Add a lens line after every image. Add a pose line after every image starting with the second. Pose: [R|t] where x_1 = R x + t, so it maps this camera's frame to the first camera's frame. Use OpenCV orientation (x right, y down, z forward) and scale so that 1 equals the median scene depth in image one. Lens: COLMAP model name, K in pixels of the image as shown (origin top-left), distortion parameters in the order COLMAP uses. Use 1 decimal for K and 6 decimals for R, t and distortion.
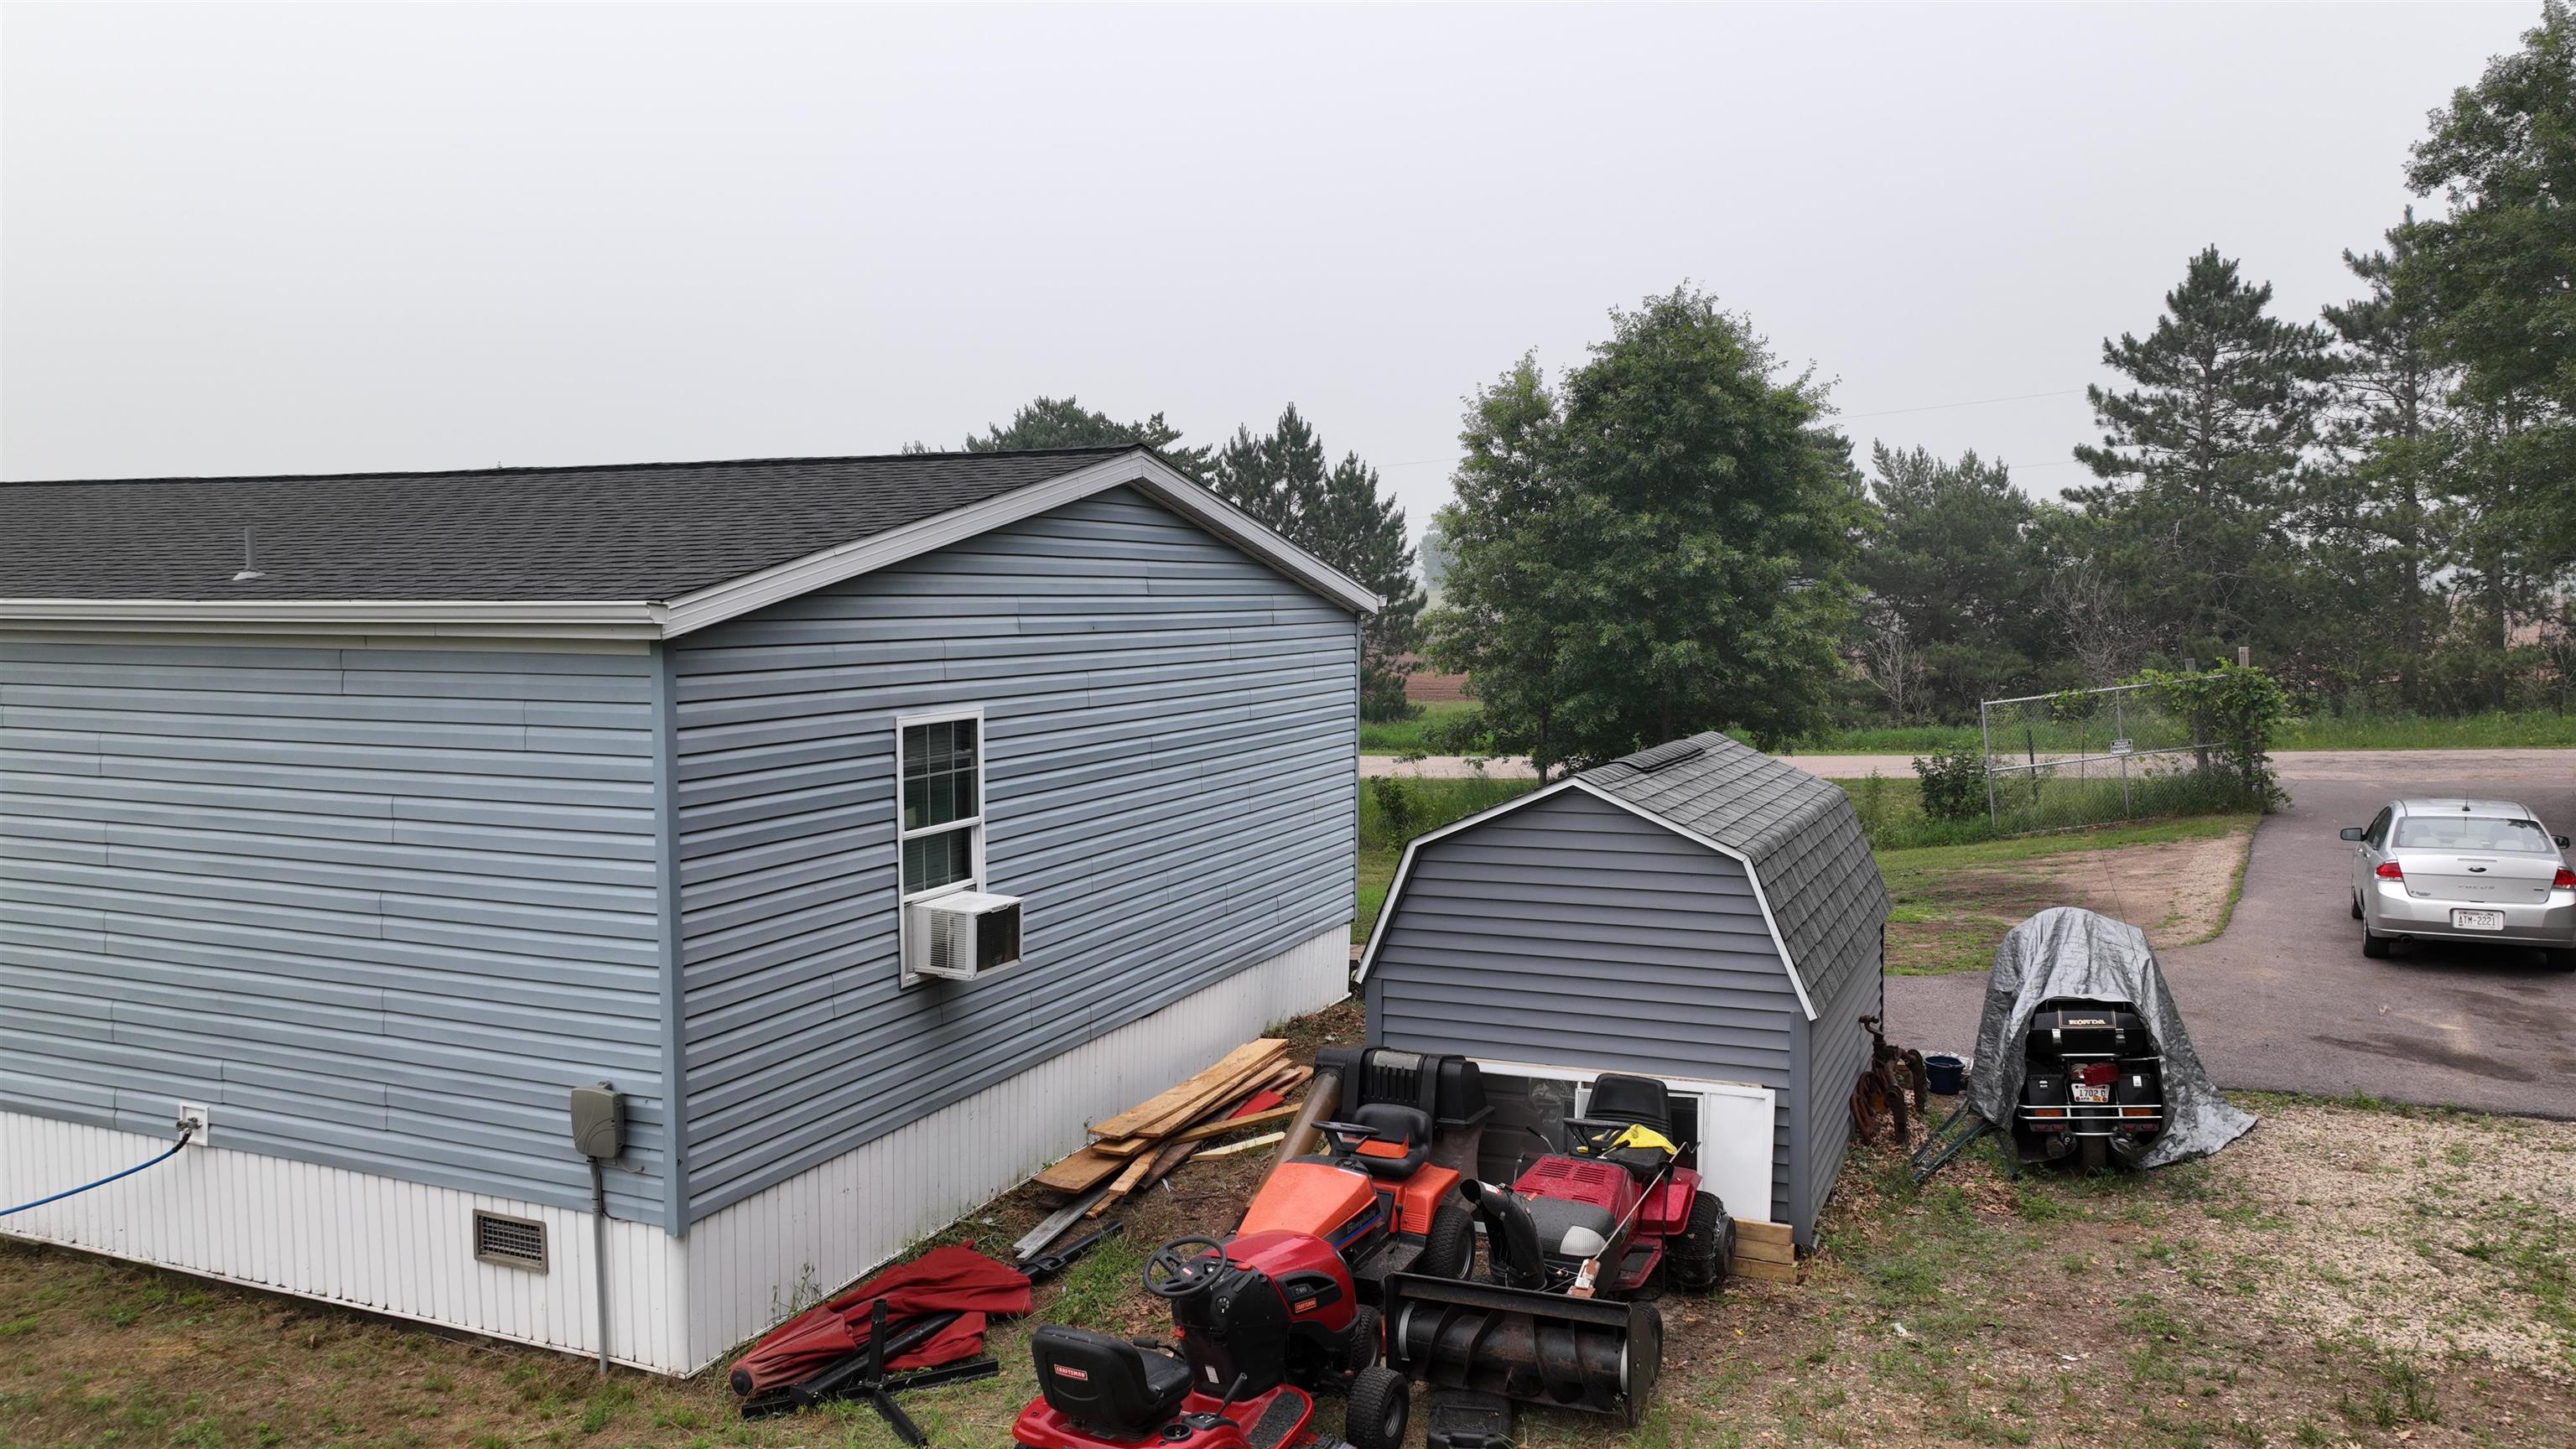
lens RADIAL K [[1821.6, 0, 1288.5], [0, 1821.6, 717.8], [0, 0, 1]] dist [-0.000790, 0.018069]
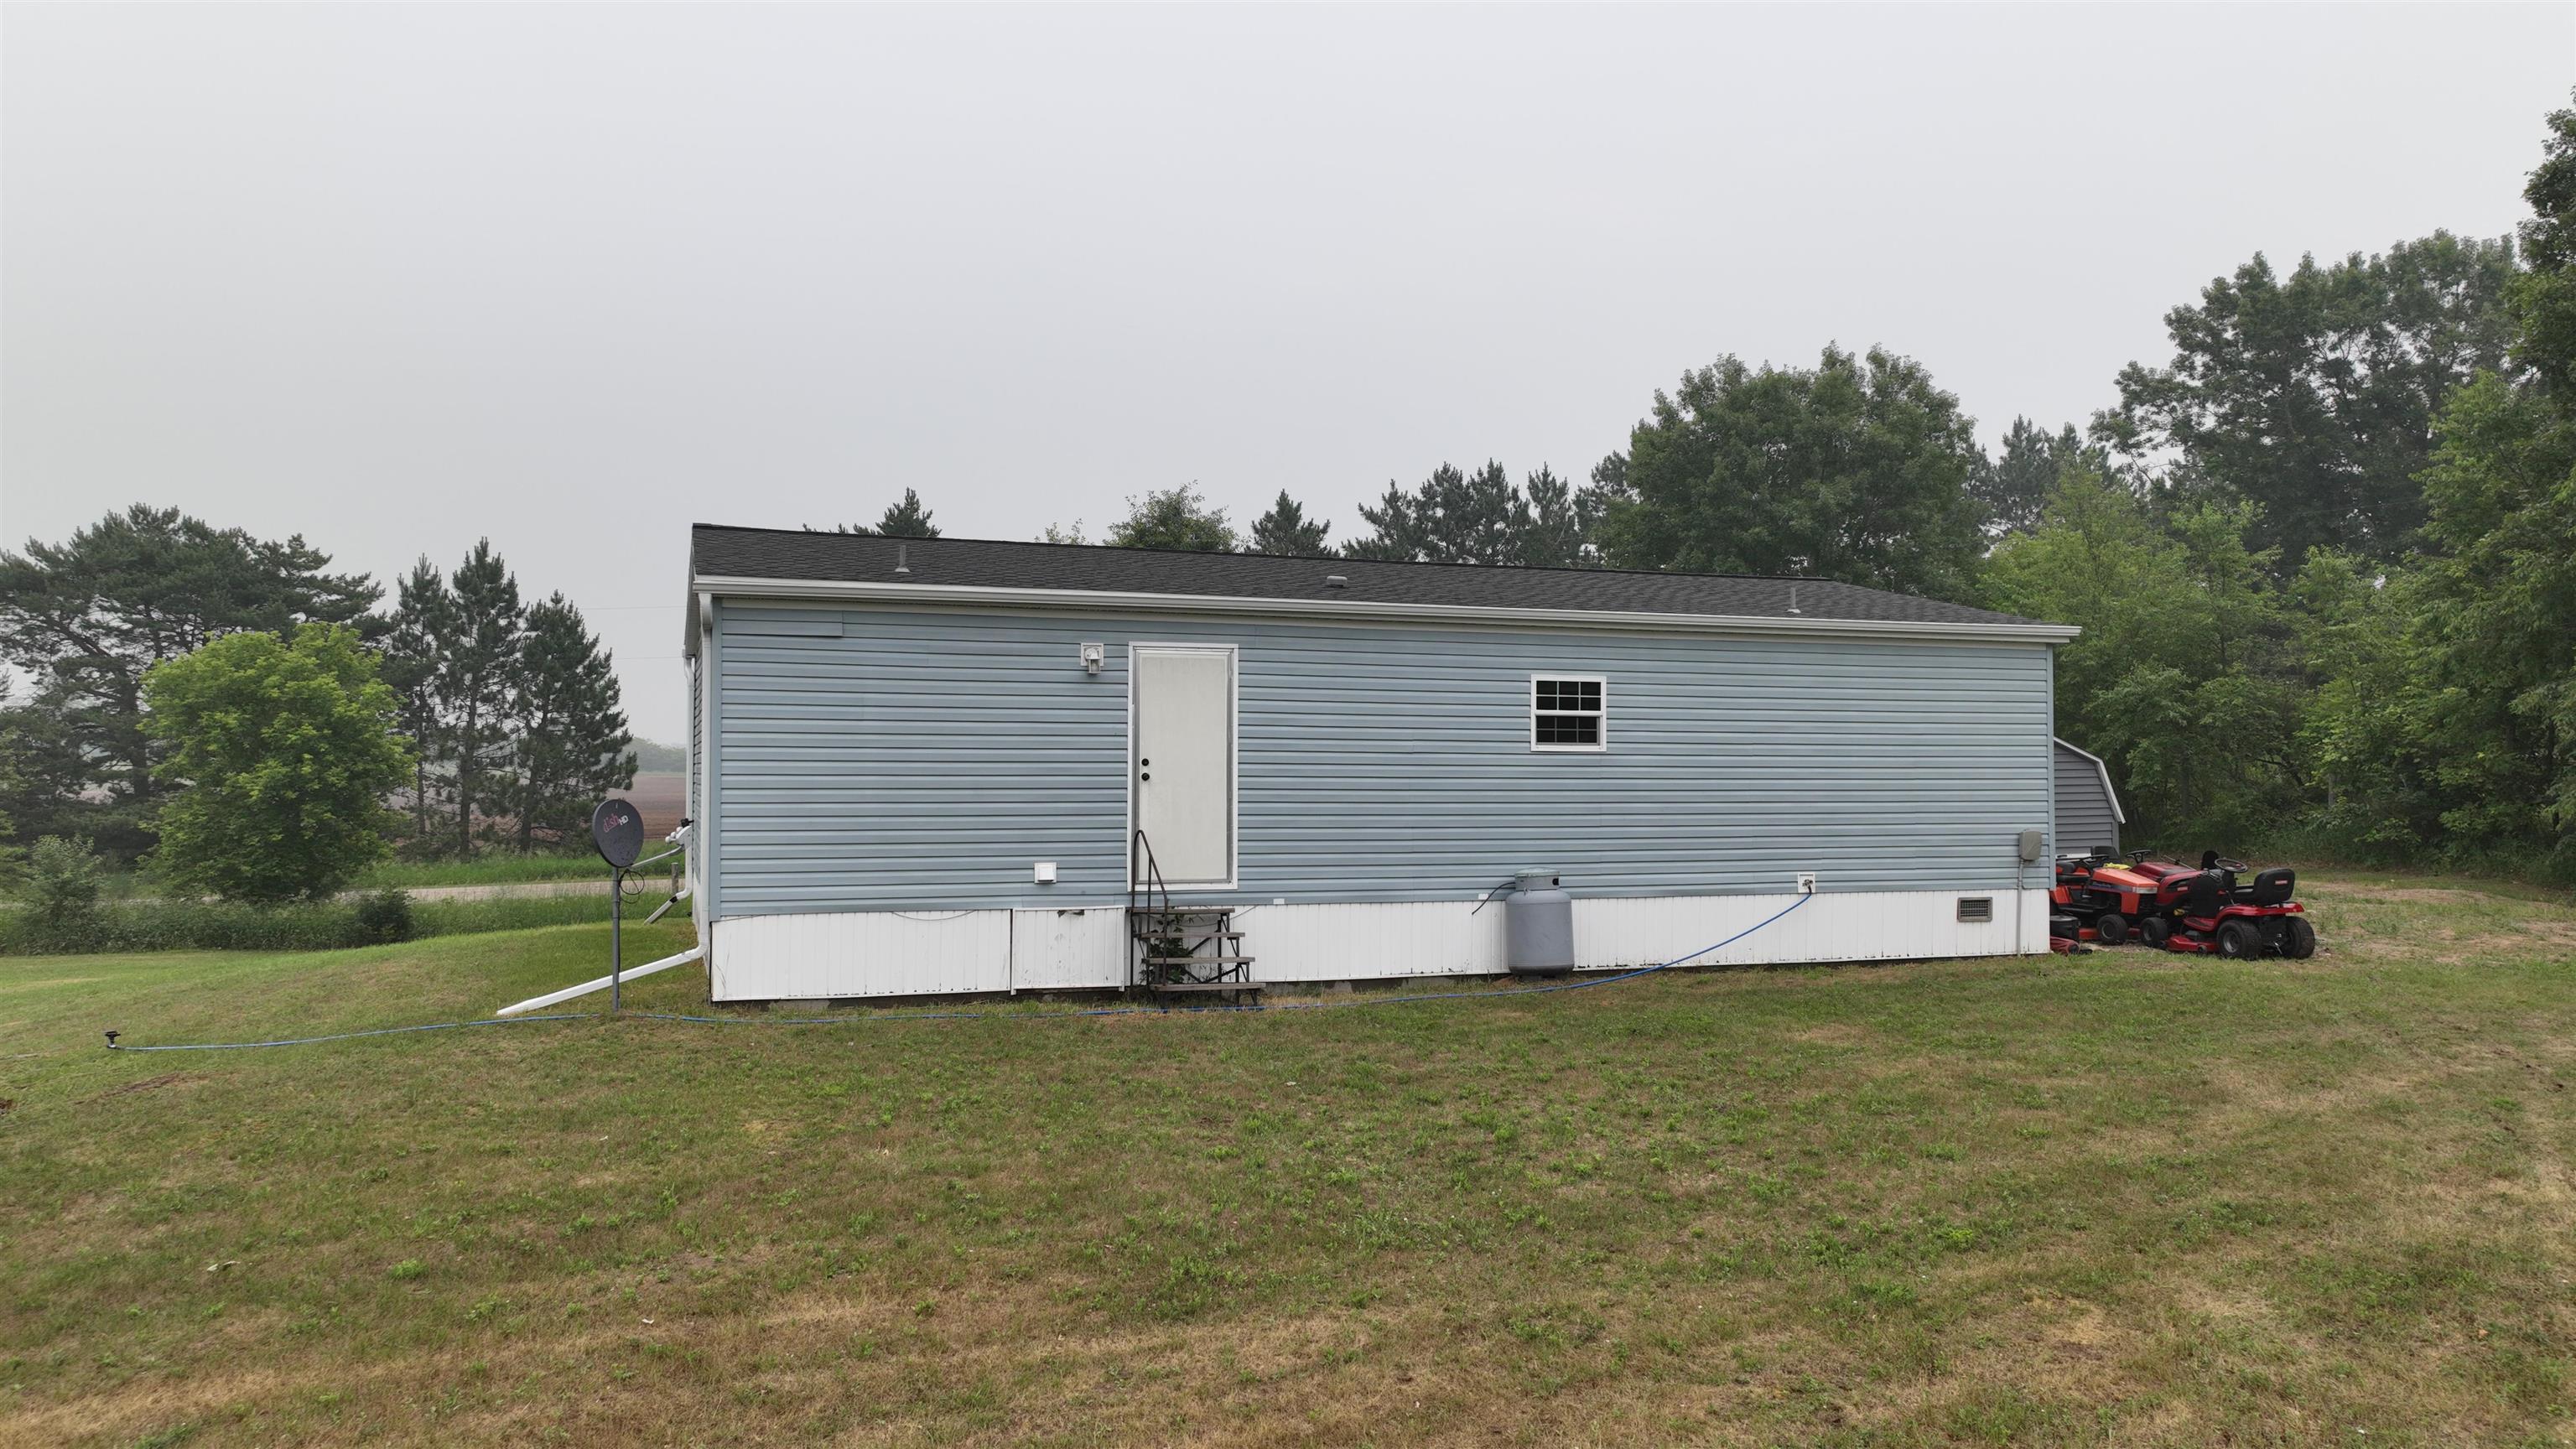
lens RADIAL K [[1736.4, 0, 1304.2], [0, 1736.4, 676.8], [0, 0, 1]] dist [0.001553, 0.018884]
pose [[0.739993, 0.035816, 0.671661, -2.173744], [0.044829, 0.993735, -0.102381, 0.160692], [-0.671119, 0.105871, 0.733751, -0.042582]]
